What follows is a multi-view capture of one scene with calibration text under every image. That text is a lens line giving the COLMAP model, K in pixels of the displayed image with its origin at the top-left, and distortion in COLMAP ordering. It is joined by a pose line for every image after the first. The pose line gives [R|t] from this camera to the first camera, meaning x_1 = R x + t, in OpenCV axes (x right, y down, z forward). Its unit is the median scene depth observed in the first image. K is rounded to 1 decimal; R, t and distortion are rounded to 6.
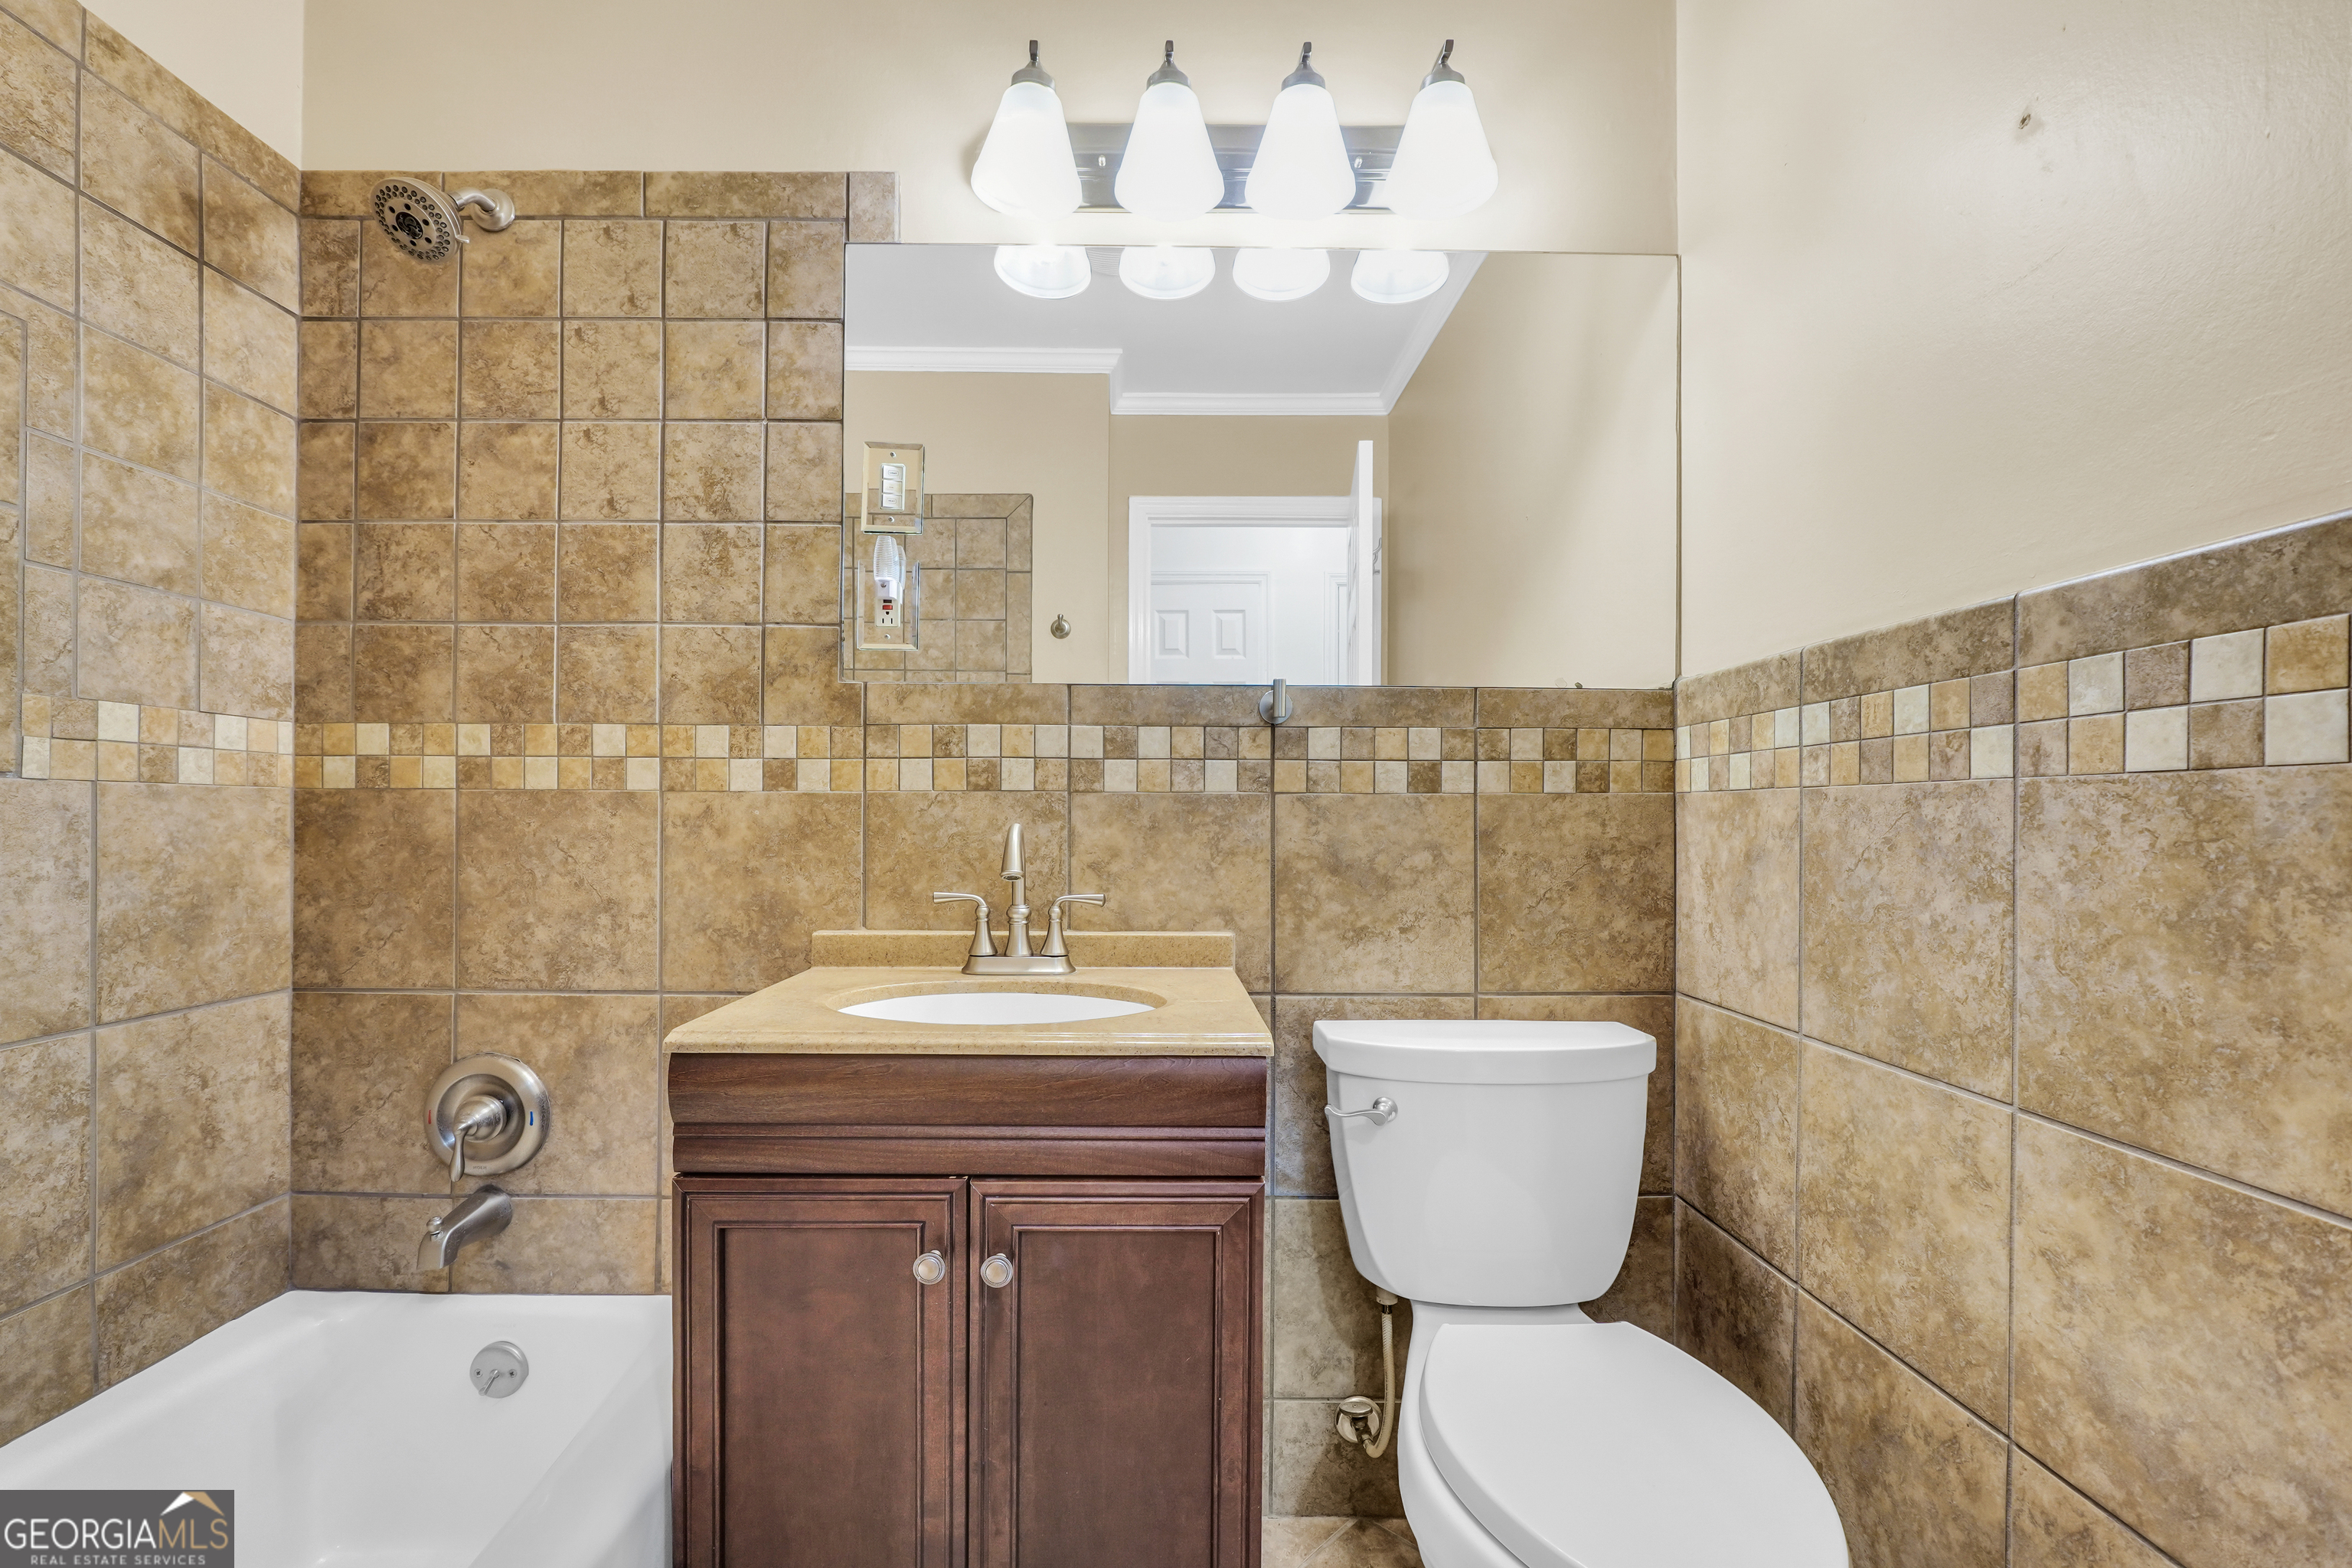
lens RADIAL K [[1000.1, 0, 1174.3], [0, 1000.1, 825.0], [0, 0, 1]] dist [-0.020423, 0.006651]
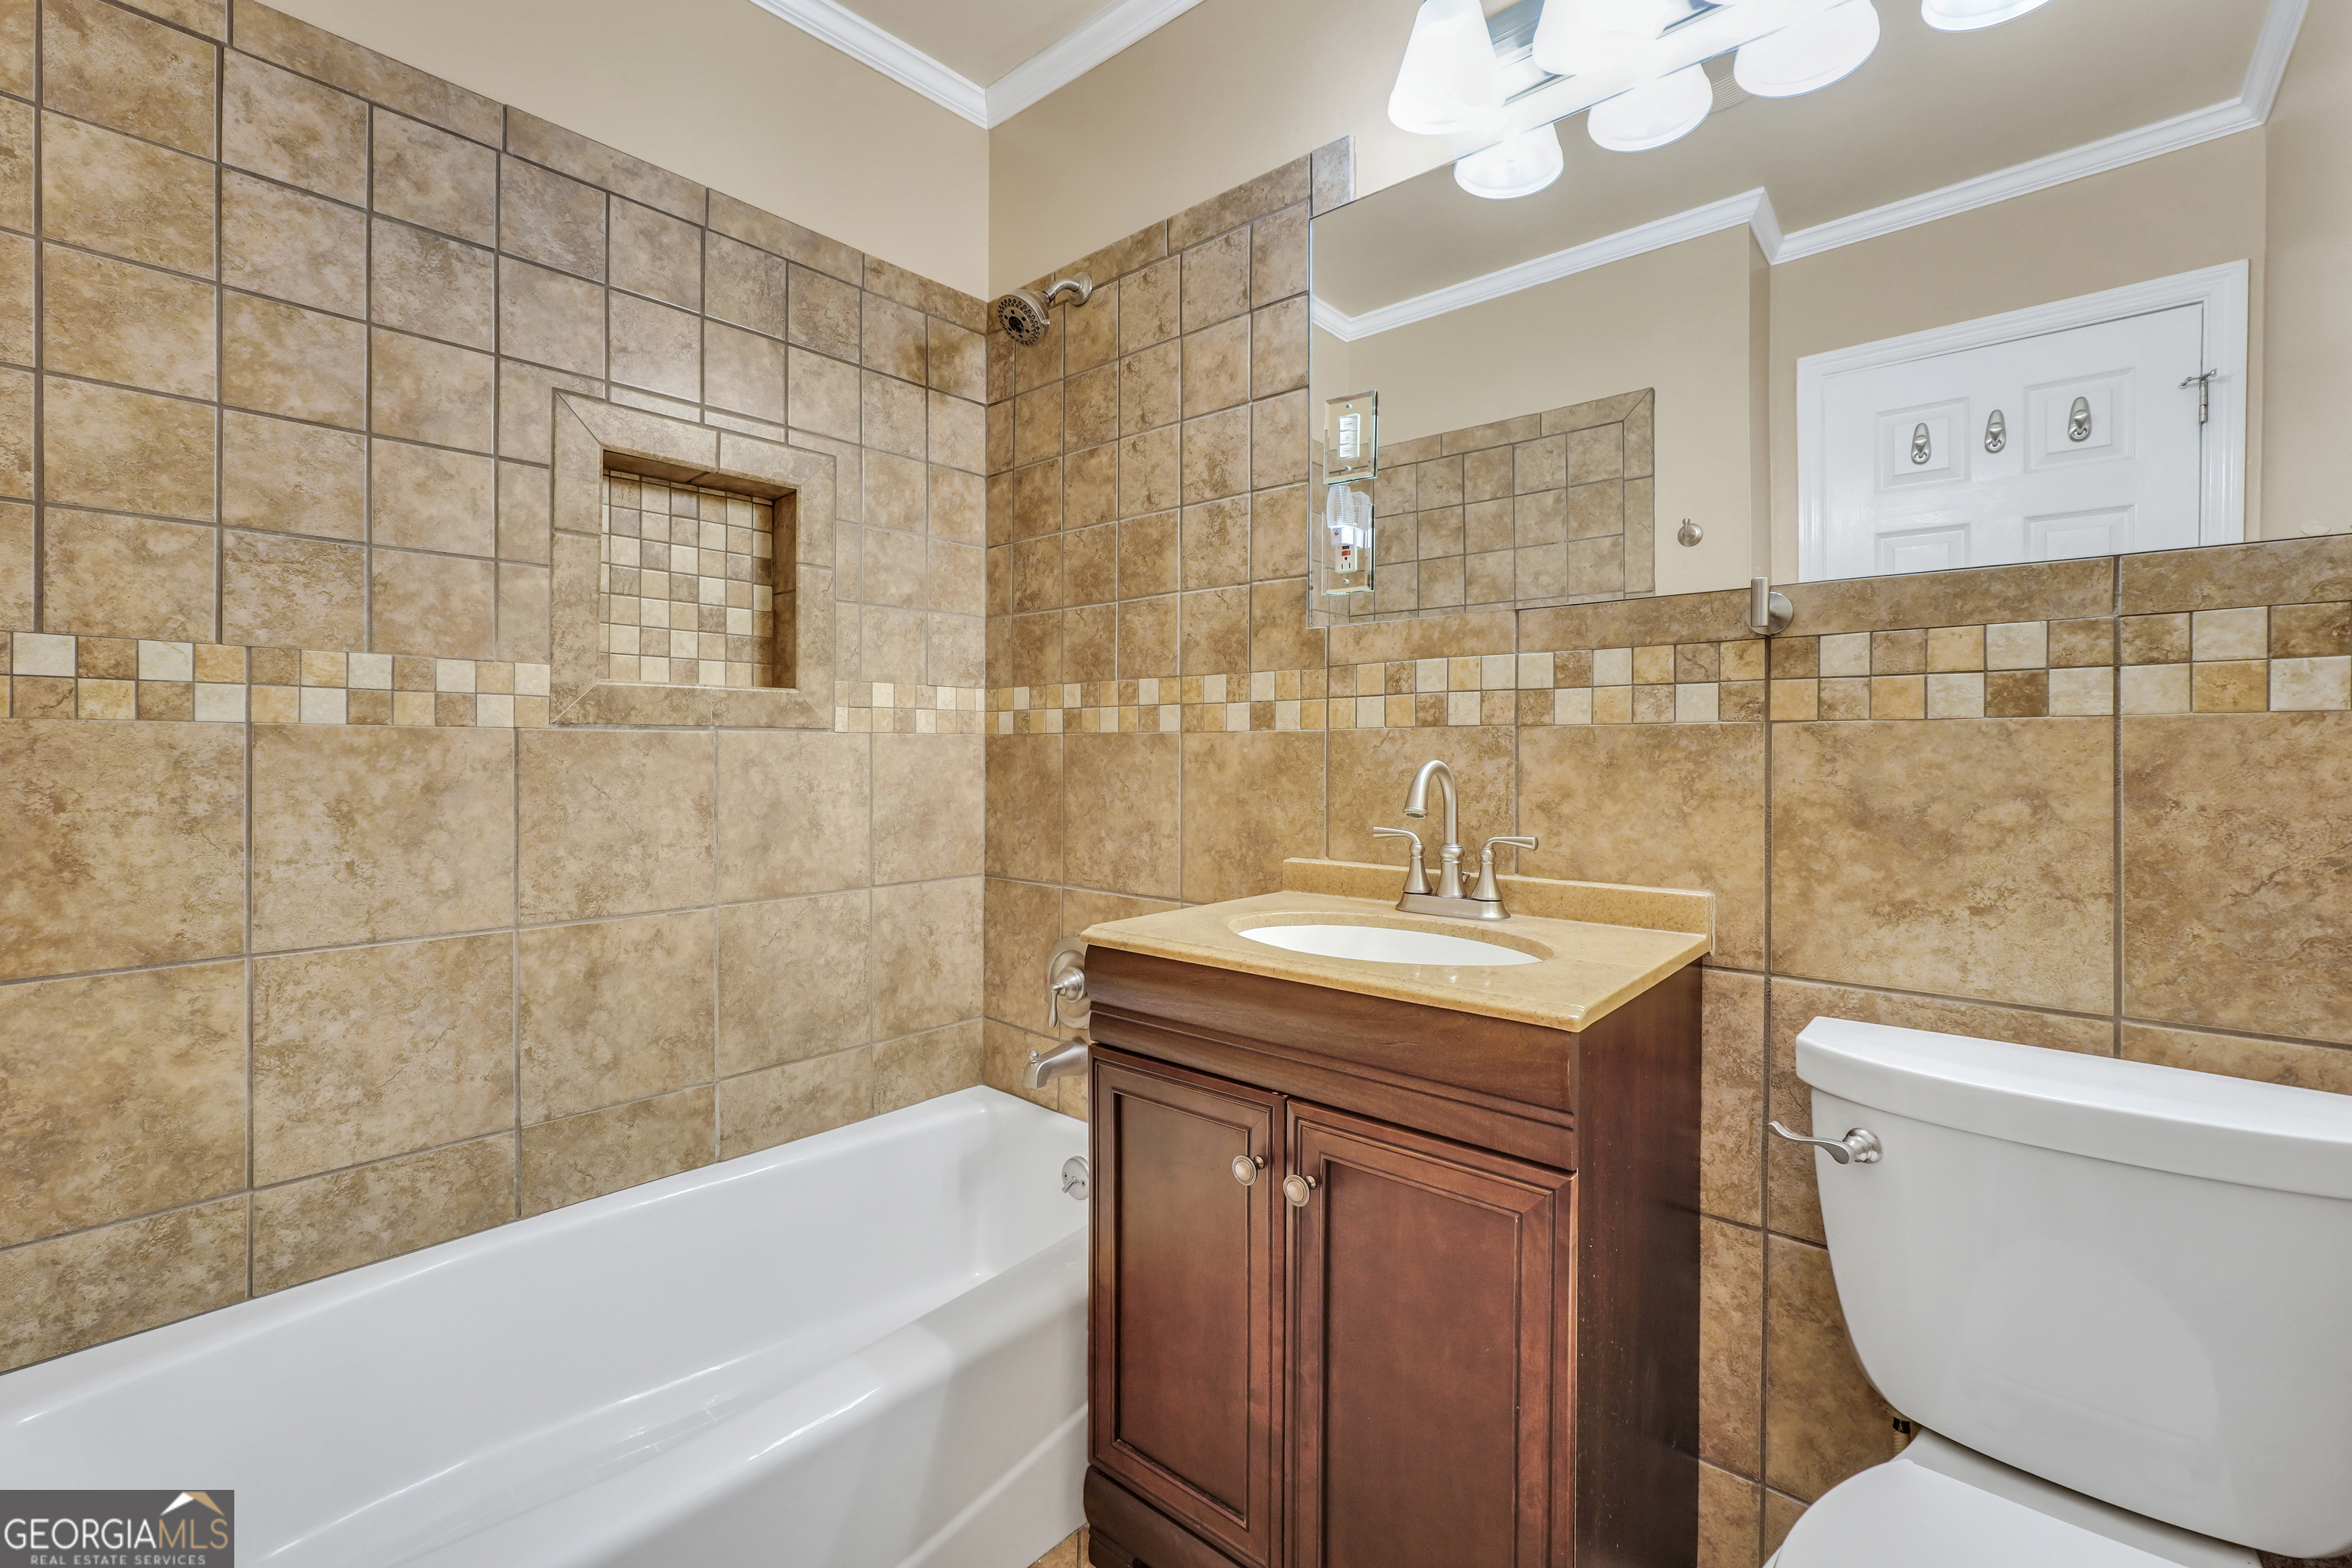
lens RADIAL K [[1011.8, 0, 1148.4], [0, 1011.8, 761.8], [0, 0, 1]] dist [-0.021928, 0.007188]
pose [[0.737747, 0.002288, -0.675074, 0.274854], [-0.000921, 0.999997, 0.002382, -0.001655], [0.675077, -0.001136, 0.737746, 0.078712]]
